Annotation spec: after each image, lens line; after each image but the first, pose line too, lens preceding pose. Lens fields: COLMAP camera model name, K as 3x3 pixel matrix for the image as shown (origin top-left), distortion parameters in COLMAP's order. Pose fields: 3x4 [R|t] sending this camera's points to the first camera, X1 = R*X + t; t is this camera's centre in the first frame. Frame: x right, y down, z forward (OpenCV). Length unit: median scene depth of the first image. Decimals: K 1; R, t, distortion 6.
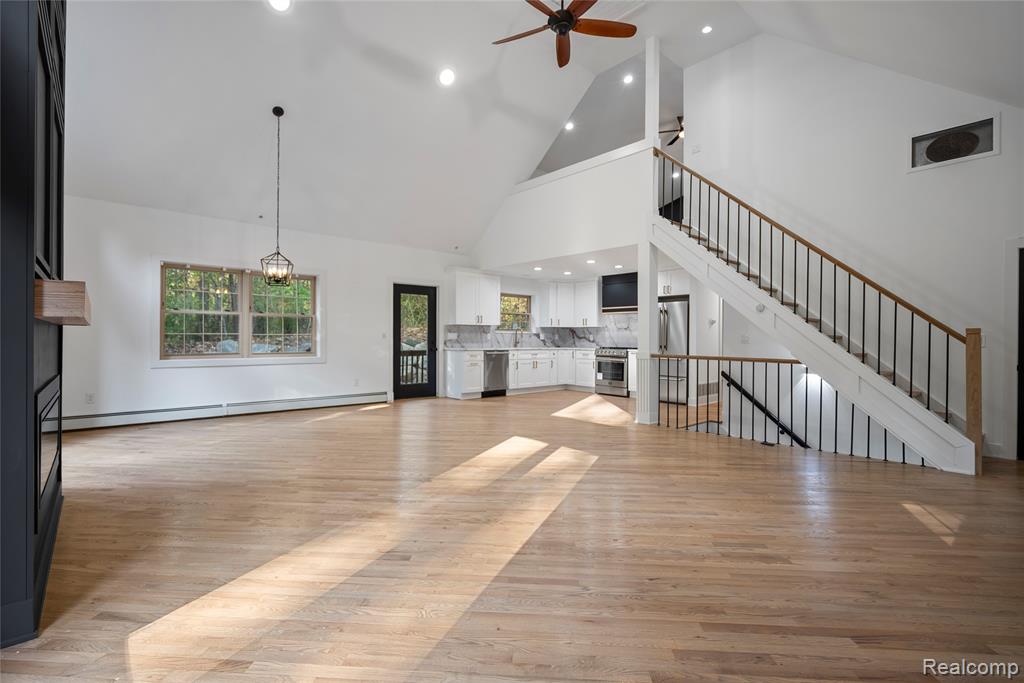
lens RADIAL K [[468.0, 0, 509.8], [0, 468.0, 335.9], [0, 0, 1]] dist [-0.000539, 0.000466]
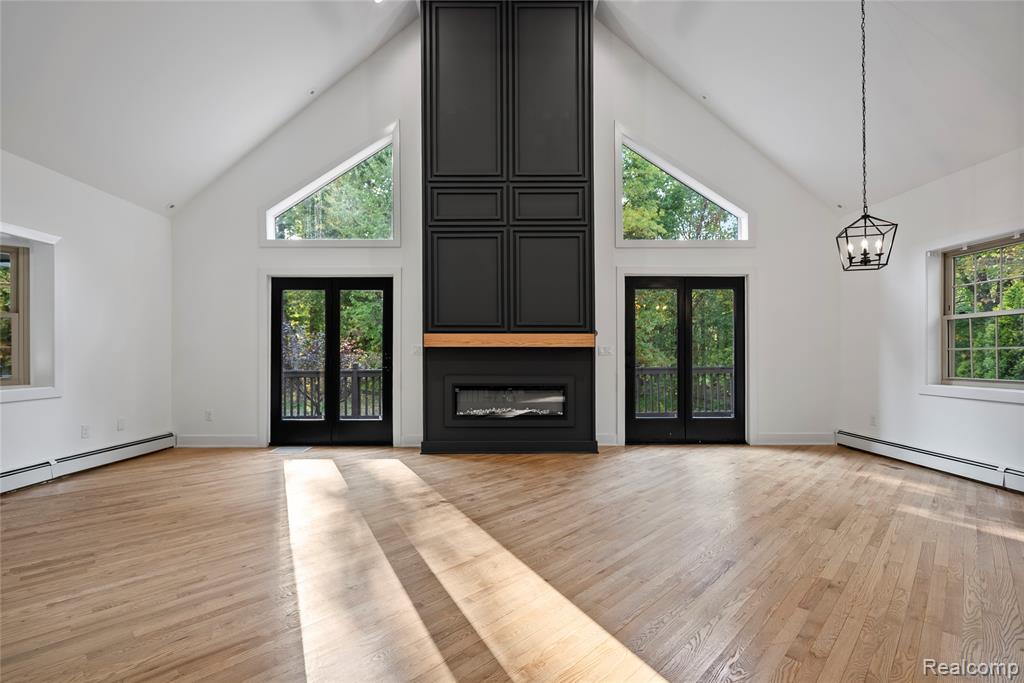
lens RADIAL K [[472.7, 0, 507.7], [0, 472.7, 351.6], [0, 0, 1]] dist [-0.003663, 0.000084]
pose [[-0.657251, -0.009276, -0.753614, 0.181040], [0.000363, 0.999920, -0.012624, 0.005598], [0.753671, -0.008571, -0.657196, 0.680557]]
